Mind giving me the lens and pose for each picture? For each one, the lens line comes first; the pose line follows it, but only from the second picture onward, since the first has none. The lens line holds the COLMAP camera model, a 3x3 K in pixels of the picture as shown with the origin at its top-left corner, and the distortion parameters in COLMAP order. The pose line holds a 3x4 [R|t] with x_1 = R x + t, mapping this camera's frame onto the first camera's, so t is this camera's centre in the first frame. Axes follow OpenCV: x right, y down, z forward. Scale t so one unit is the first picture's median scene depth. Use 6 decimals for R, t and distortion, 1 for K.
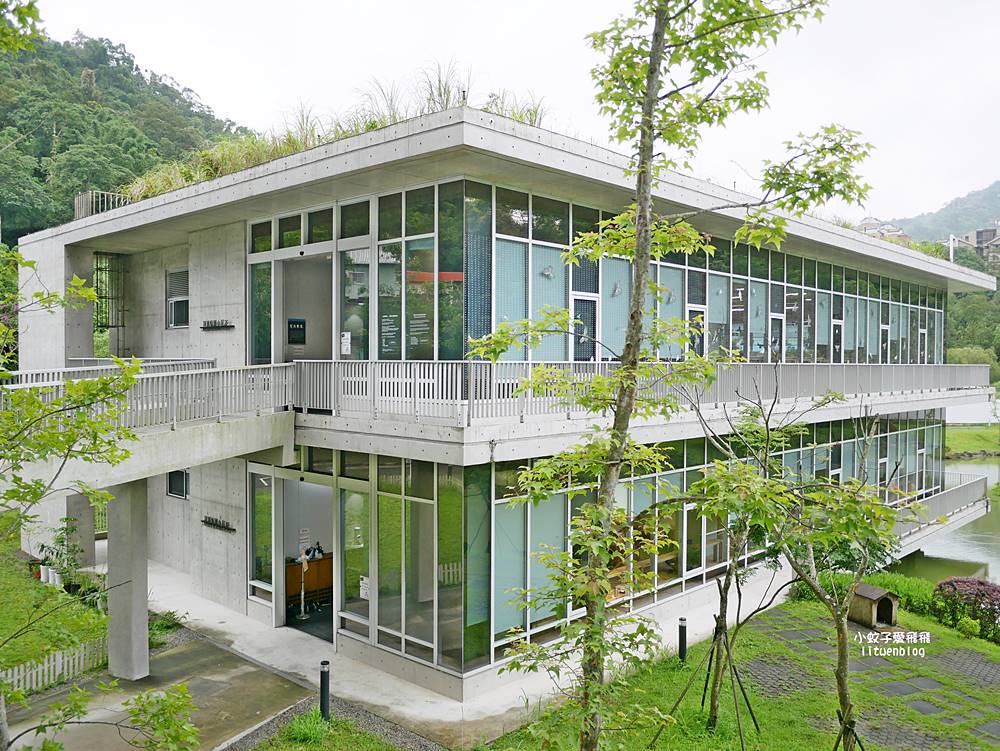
lens RADIAL K [[834.1, 0, 496.5], [0, 834.1, 378.6], [0, 0, 1]] dist [-0.044235, 0.019291]
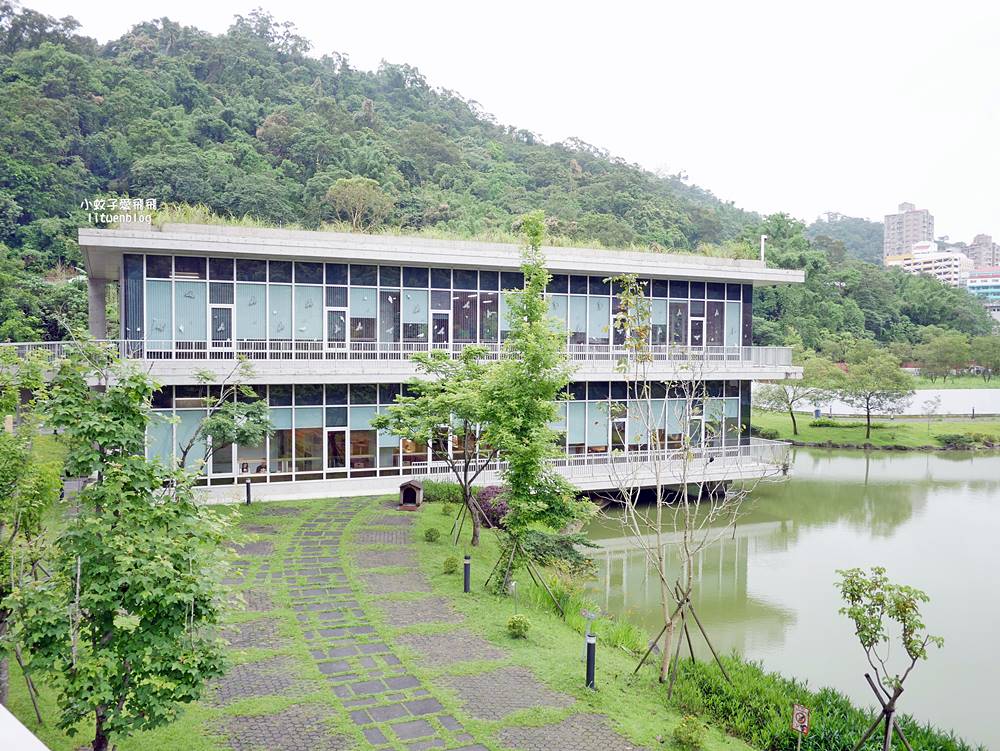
lens RADIAL K [[851.1, 0, 499.2], [0, 851.1, 378.7], [0, 0, 1]] dist [-0.039701, 0.013961]
pose [[0.925554, 0.016226, -0.378267, 0.928309], [-0.011216, 0.999818, 0.015446, 0.019097], [0.378448, -0.010054, 0.925568, -0.351828]]
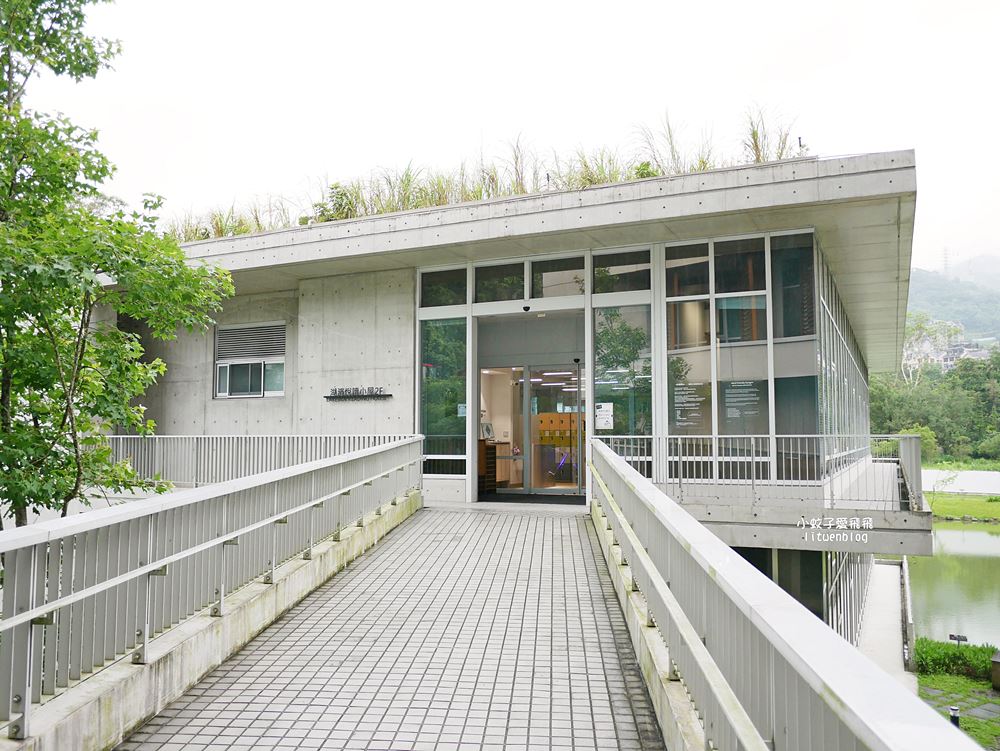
lens RADIAL K [[834.1, 0, 496.5], [0, 834.1, 378.6], [0, 0, 1]] dist [-0.044235, 0.019291]
pose [[0.956965, 0.013673, 0.289882, -0.367436], [0.012474, 0.996028, -0.088159, -0.004958], [-0.289936, 0.087981, 0.952993, 0.154851]]
